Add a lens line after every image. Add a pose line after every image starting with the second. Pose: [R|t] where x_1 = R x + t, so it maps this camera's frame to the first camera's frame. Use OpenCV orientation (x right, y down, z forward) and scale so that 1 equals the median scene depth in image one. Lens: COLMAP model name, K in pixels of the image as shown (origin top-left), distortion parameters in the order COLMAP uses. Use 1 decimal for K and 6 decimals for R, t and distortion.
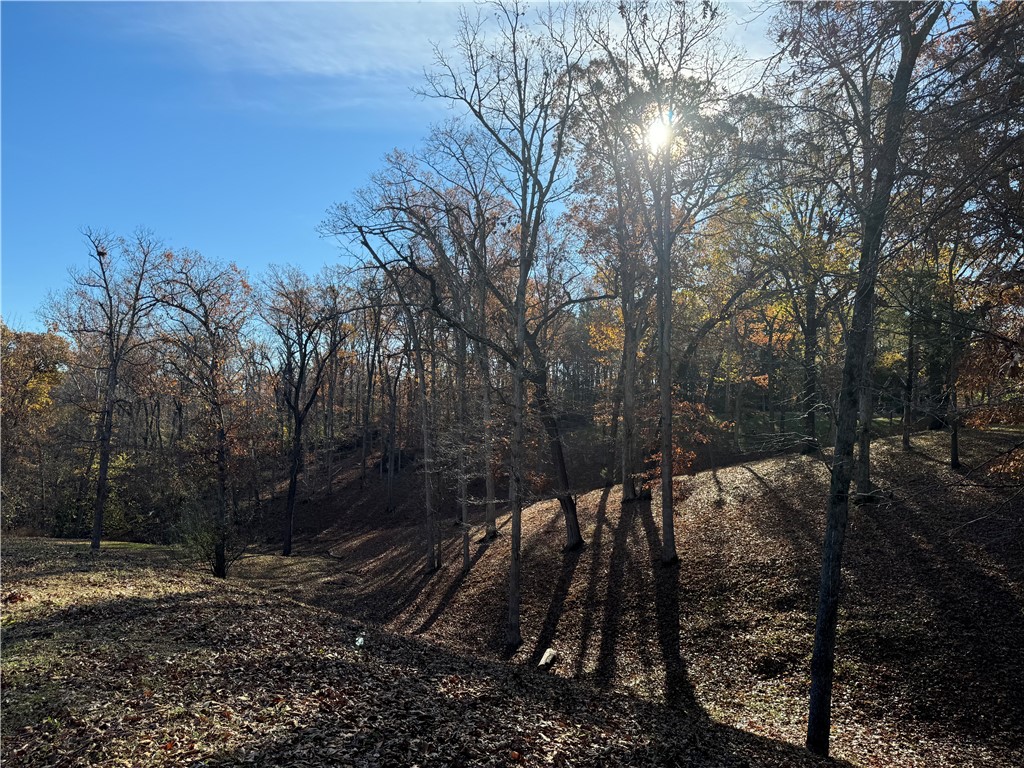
lens RADIAL K [[708.4, 0, 512.0], [0, 708.4, 384.0], [0, 0, 1]] dist [0.091780, -0.113987]
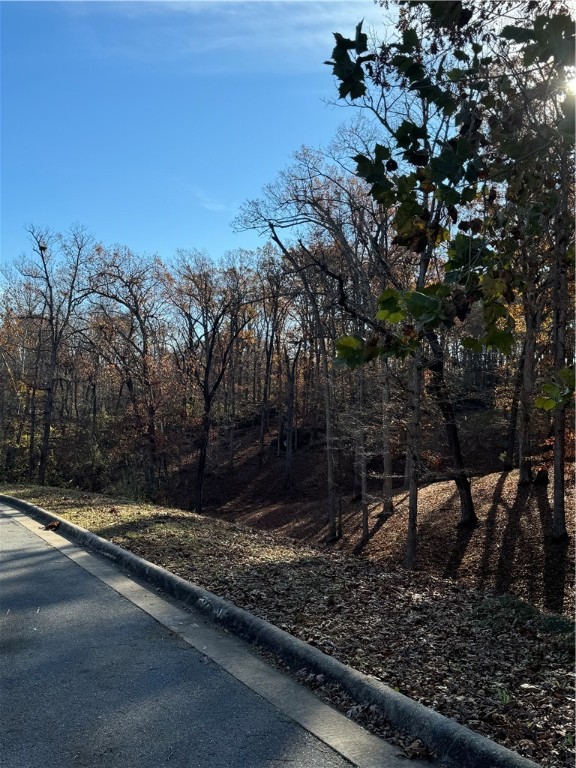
lens RADIAL K [[779.3, 0, 288.0], [0, 779.3, 384.0], [0, 0, 1]] dist [0.147121, -0.001847]
pose [[0.988479, 0.012697, -0.150828, -0.003876], [-0.007603, 0.999383, 0.034301, -0.016818], [0.151170, -0.032759, 0.987965, -0.188861]]
